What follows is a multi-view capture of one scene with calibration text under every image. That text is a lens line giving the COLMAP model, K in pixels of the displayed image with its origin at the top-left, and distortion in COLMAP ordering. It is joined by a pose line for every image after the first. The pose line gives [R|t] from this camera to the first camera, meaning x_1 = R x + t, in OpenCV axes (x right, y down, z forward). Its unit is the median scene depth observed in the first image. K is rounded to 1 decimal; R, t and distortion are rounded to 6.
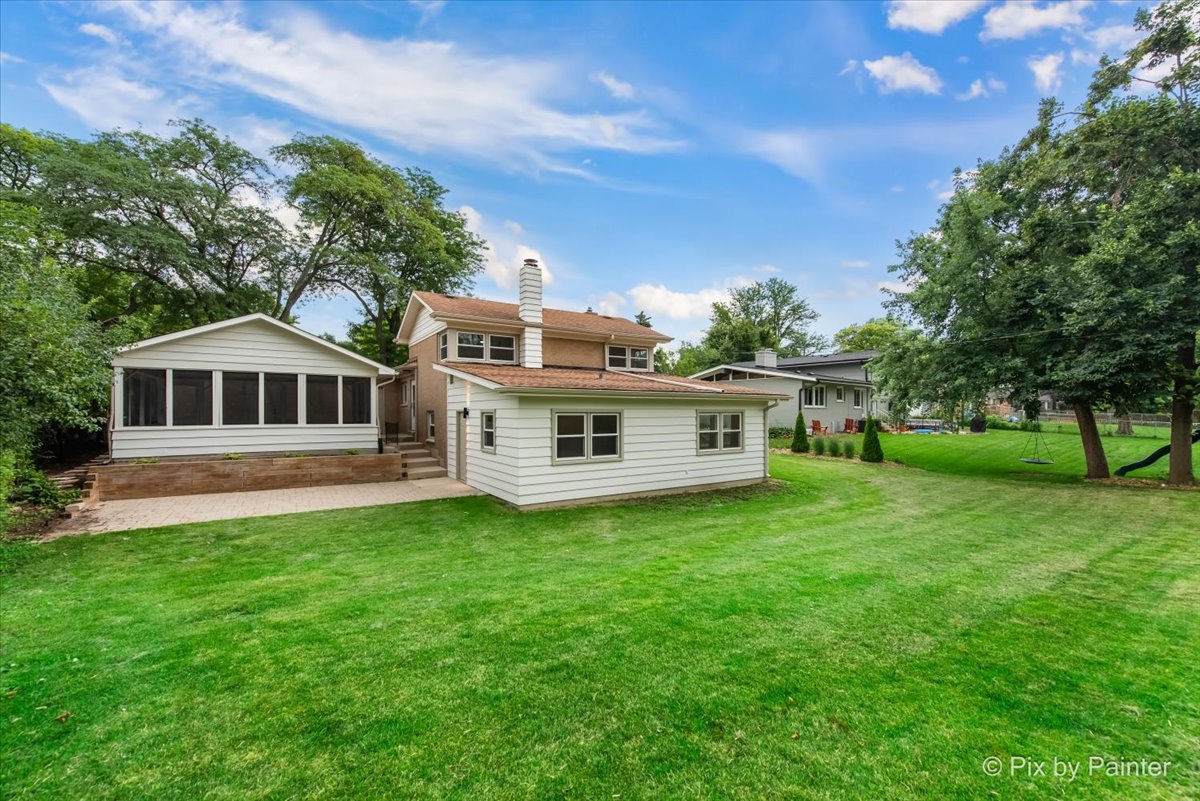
lens RADIAL K [[480.0, 0, 607.1], [0, 480.0, 400.8], [0, 0, 1]] dist [0.011012, -0.000330]
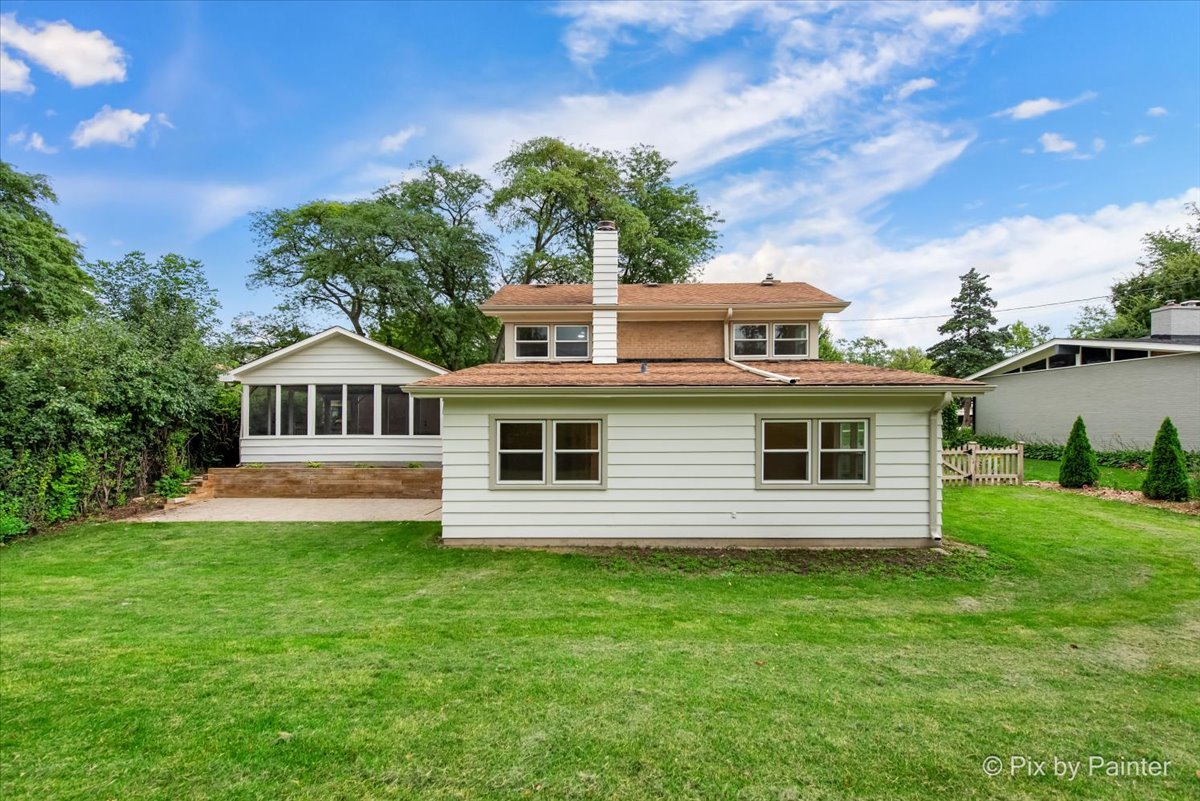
lens RADIAL K [[582.9, 0, 600.0], [0, 582.9, 411.6], [0, 0, 1]] dist [0.014181, -0.000617]
pose [[0.825109, -0.017911, -0.564689, 0.446192], [0.016408, 0.999835, -0.007738, 0.018377], [0.564735, -0.002880, 0.825267, 0.282409]]
